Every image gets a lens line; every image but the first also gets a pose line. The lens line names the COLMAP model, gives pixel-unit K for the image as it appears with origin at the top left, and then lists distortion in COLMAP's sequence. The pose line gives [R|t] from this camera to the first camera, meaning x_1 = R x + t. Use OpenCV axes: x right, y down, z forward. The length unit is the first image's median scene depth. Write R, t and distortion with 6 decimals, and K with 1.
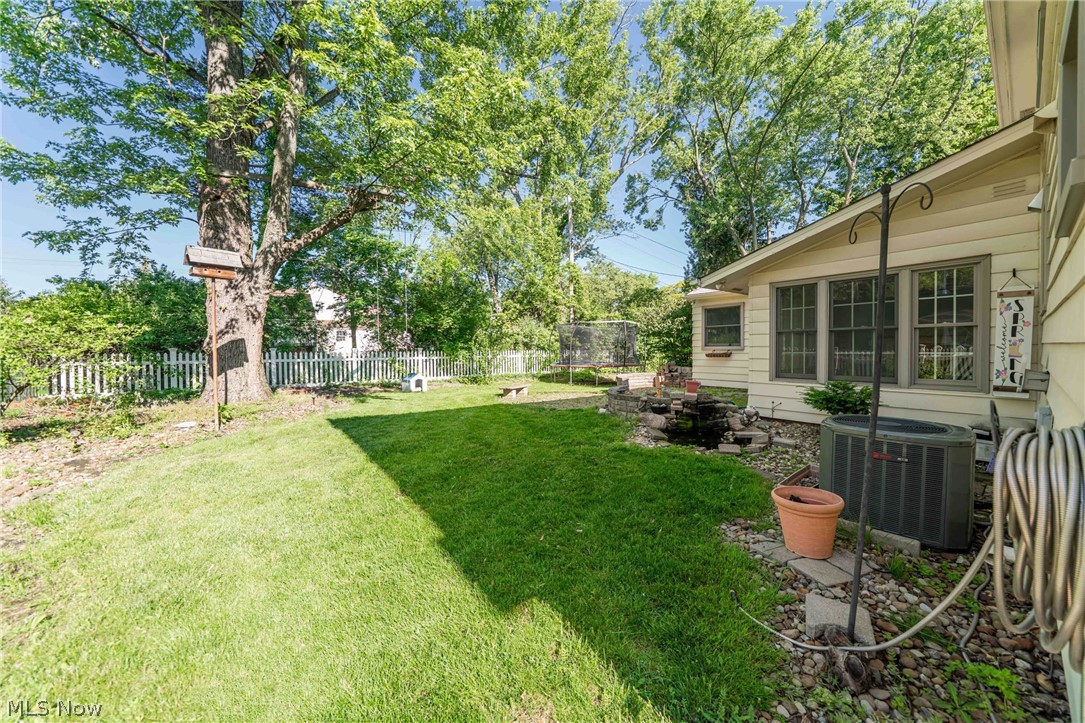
lens RADIAL K [[376.1, 0, 543.1], [0, 376.1, 359.4], [0, 0, 1]] dist [-0.021497, 0.000064]
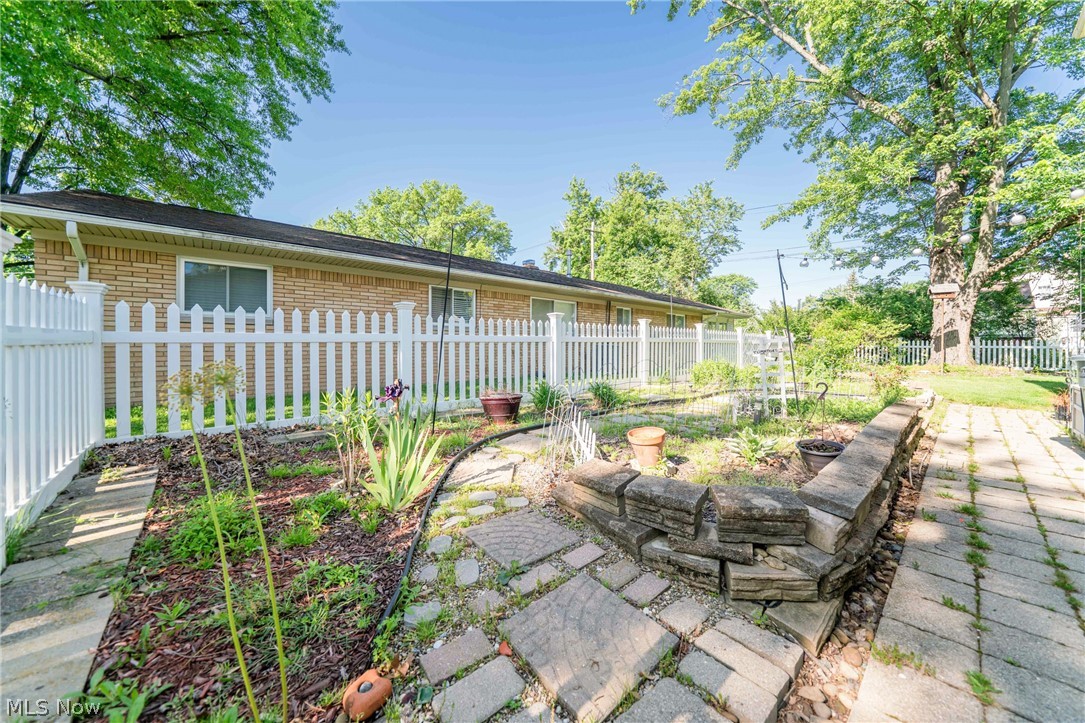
lens RADIAL K [[376.1, 0, 541.9], [0, 376.1, 348.2], [0, 0, 1]] dist [-0.021497, 0.000064]
pose [[0.071471, 0.013750, -0.997348, 0.727658], [-0.031673, 0.999432, 0.011509, 0.069317], [0.996940, 0.030767, 0.071866, -1.016038]]
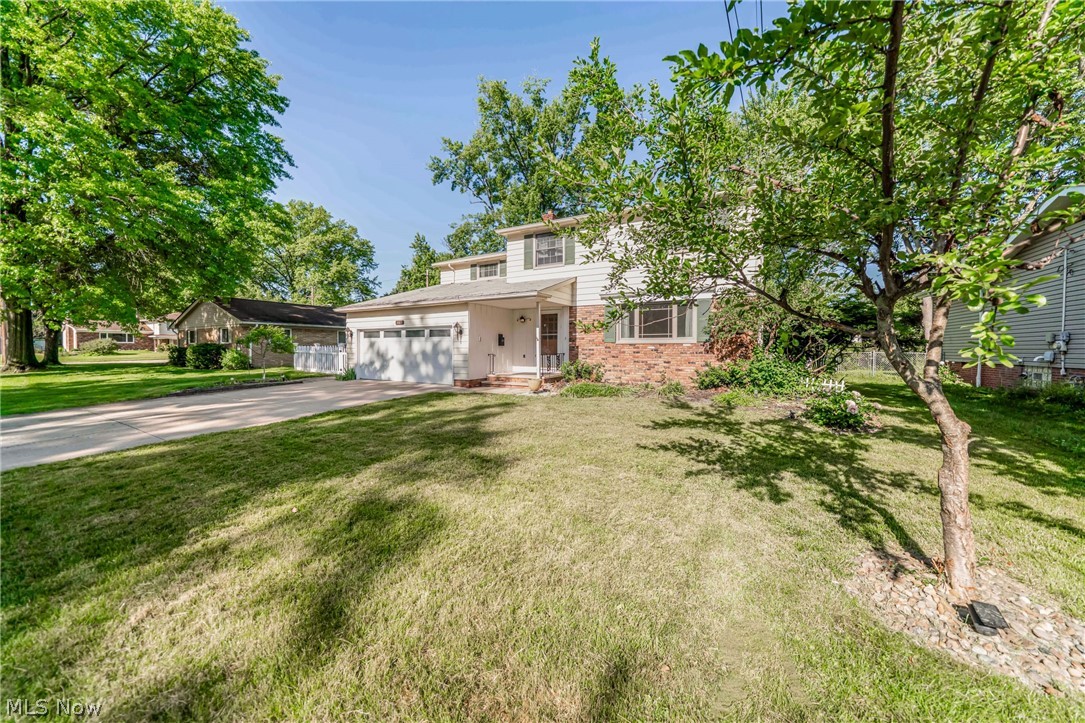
lens RADIAL K [[376.1, 0, 529.5], [0, 376.1, 348.0], [0, 0, 1]] dist [-0.021497, 0.000064]
pose [[0.367727, 0.011502, -0.929863, 3.424997], [-0.029089, 0.999576, 0.000861, 0.004032], [0.929479, 0.026732, 0.367906, -0.903489]]
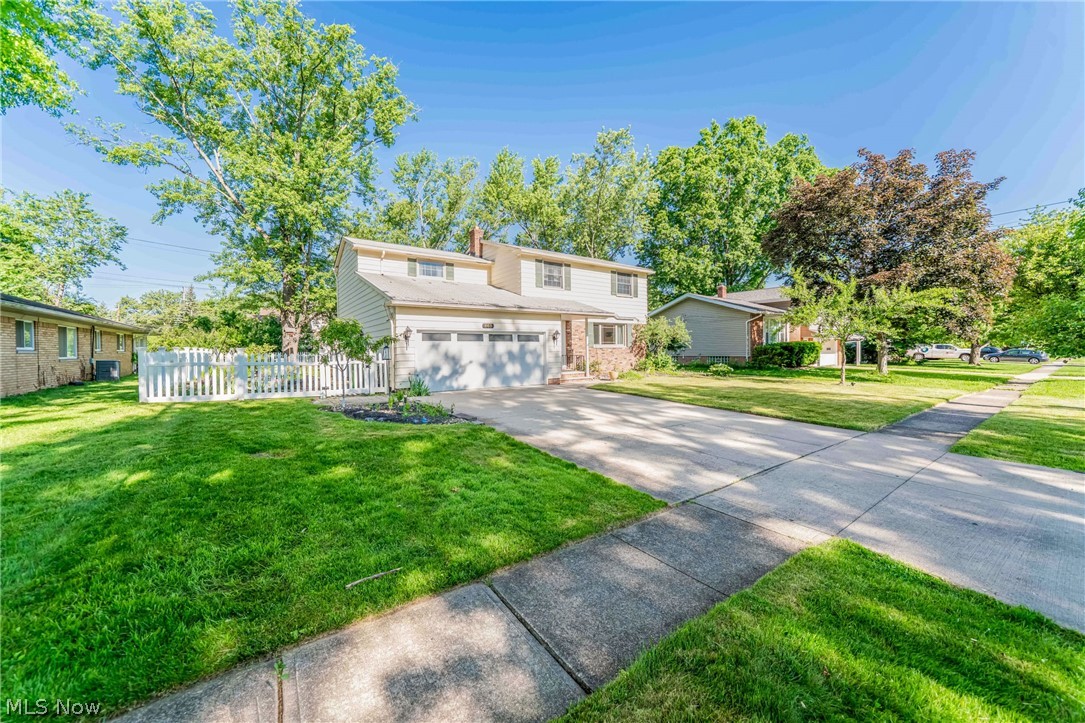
lens RADIAL K [[413.9, 0, 540.4], [0, 413.9, 357.8], [0, 0, 1]] dist [-0.001210, -0.000077]
pose [[0.998890, 0.000237, -0.047107, 1.745126], [-0.000615, 0.999968, -0.008010, 0.068446], [0.047104, 0.008030, 0.998858, -2.842515]]
